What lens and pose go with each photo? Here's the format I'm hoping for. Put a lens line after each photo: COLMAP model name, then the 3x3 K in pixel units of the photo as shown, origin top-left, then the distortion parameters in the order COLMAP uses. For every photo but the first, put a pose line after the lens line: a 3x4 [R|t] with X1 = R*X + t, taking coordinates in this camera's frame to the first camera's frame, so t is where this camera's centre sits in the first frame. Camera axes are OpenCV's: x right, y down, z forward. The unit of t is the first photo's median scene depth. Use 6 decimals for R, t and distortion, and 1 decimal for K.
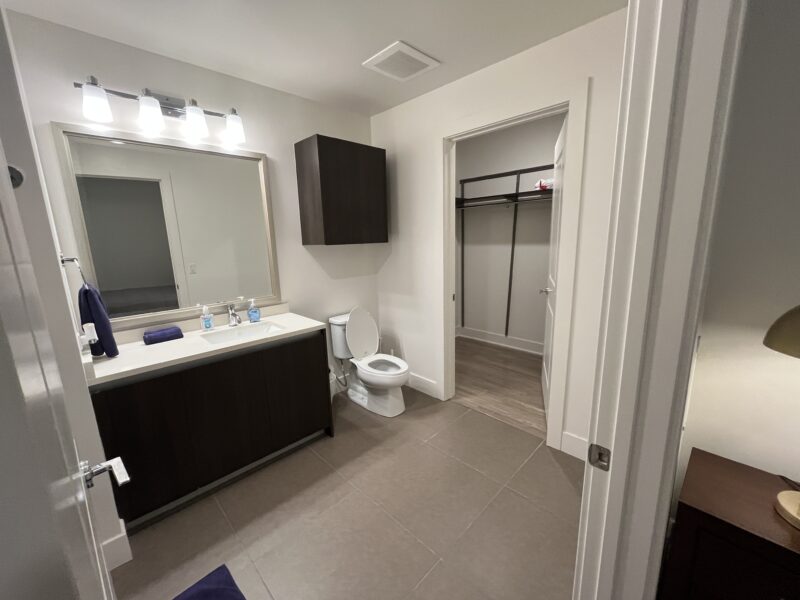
lens RADIAL K [[321.8, 0, 399.3], [0, 321.8, 300.2], [0, 0, 1]] dist [0.000532, 0.000099]
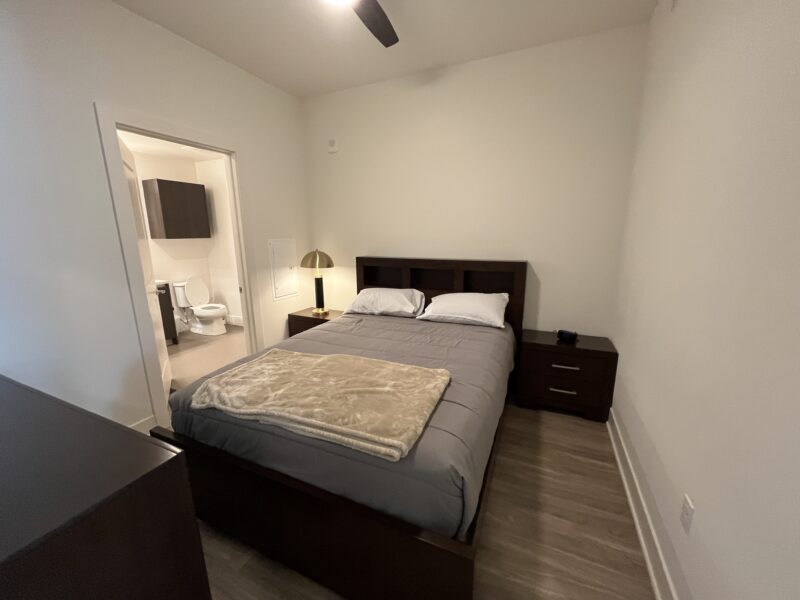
lens RADIAL K [[321.8, 0, 400.8], [0, 321.8, 297.4], [0, 0, 1]] dist [0.000532, 0.000099]
pose [[0.932119, -0.057505, 0.357558, 0.286599], [0.058347, 0.998261, 0.008441, 0.188802], [-0.357422, 0.012995, 0.933853, -0.997245]]
